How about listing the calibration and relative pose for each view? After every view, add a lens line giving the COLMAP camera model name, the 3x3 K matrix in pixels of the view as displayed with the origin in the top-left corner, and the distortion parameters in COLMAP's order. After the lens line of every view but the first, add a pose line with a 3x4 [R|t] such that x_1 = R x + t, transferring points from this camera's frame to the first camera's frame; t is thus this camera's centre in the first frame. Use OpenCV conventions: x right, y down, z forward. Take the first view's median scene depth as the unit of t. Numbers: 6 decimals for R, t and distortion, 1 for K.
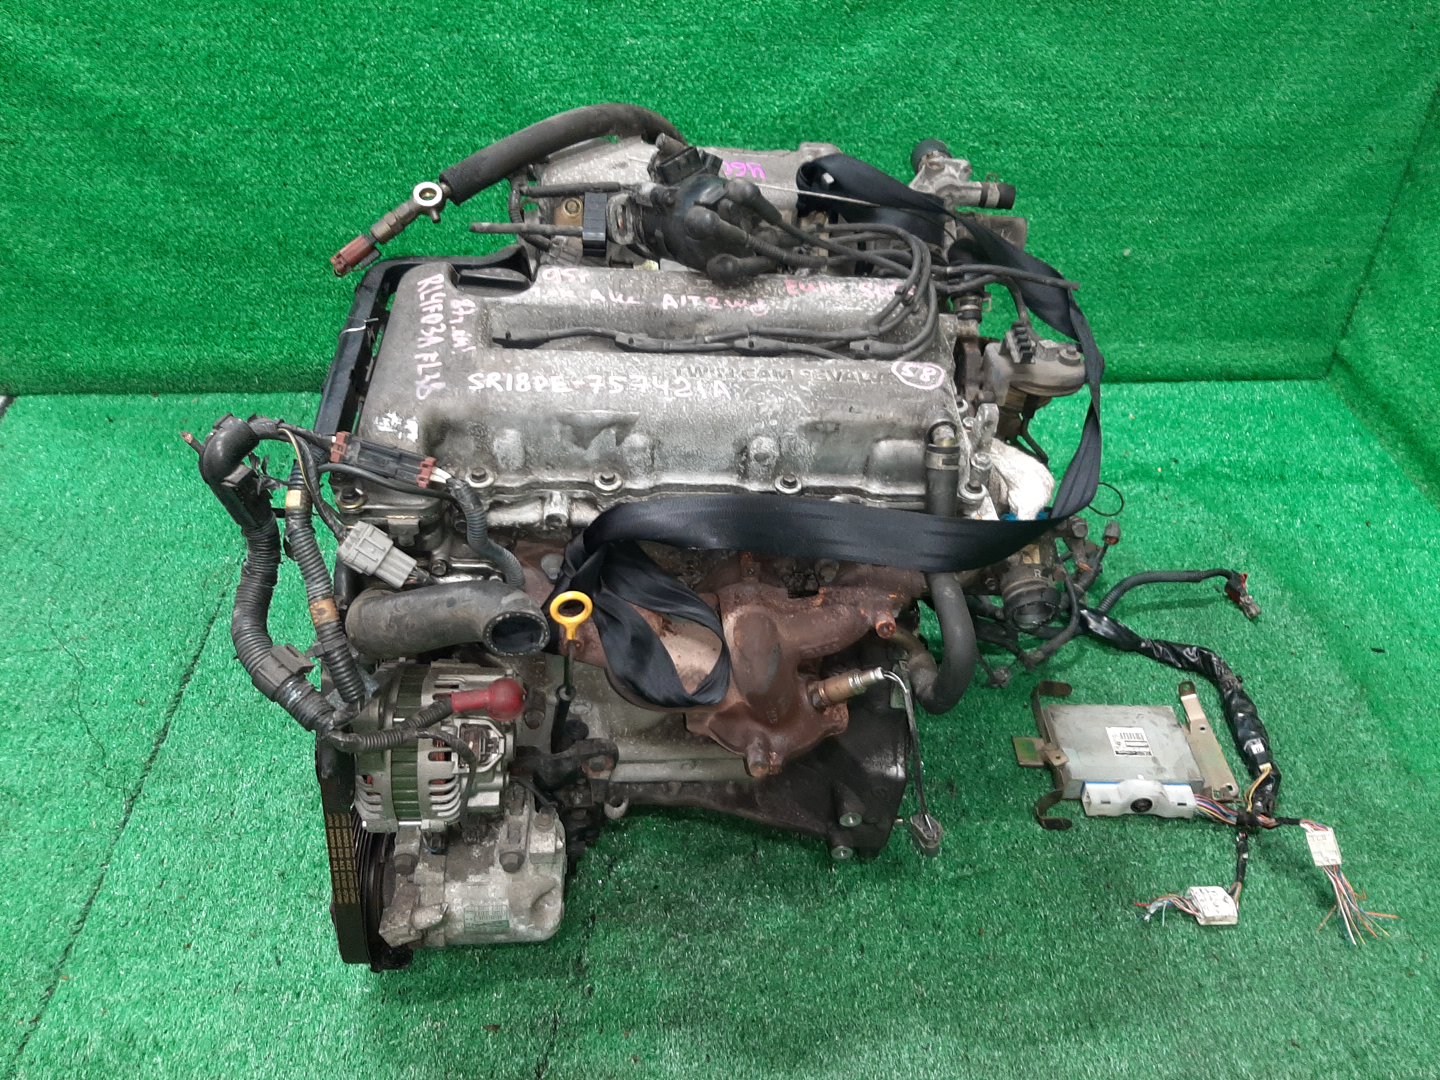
lens RADIAL K [[1112.1, 0, 732.2], [0, 1112.1, 535.5], [0, 0, 1]] dist [0.063485, -0.111657]
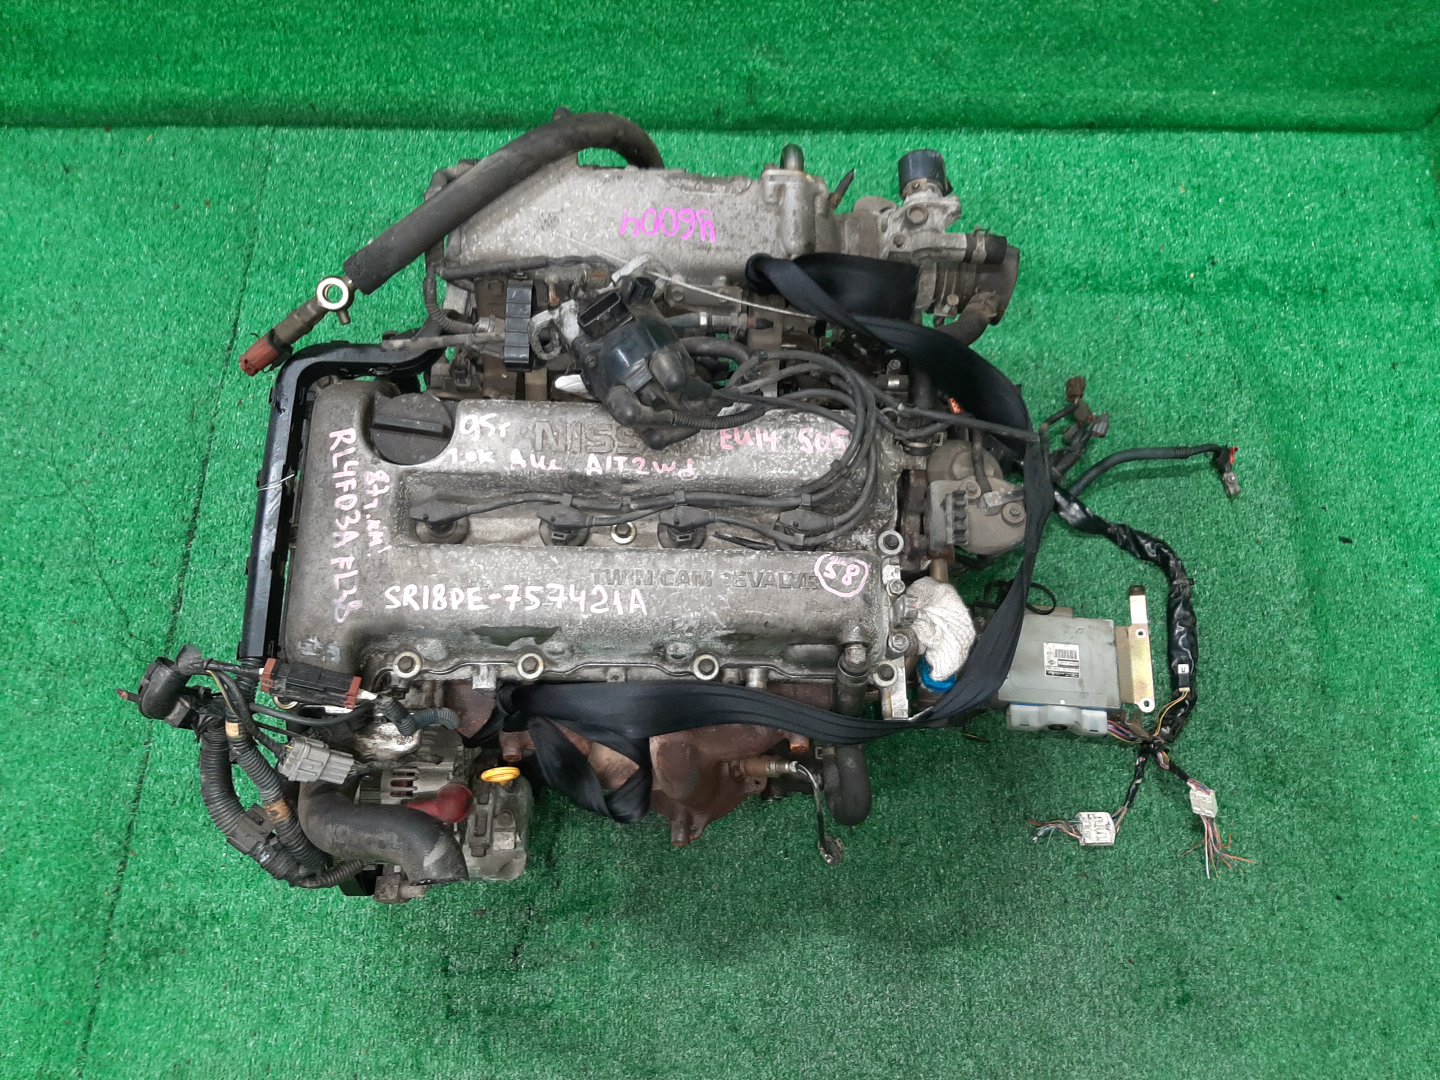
lens RADIAL K [[1112.1, 0, 732.2], [0, 1112.1, 535.5], [0, 0, 1]] dist [0.063485, -0.111657]
pose [[0.997841, 0.056906, -0.032778, 0.095960], [-0.034295, 0.877210, 0.478880, -0.612270], [0.056005, -0.476722, 0.877268, 0.140677]]
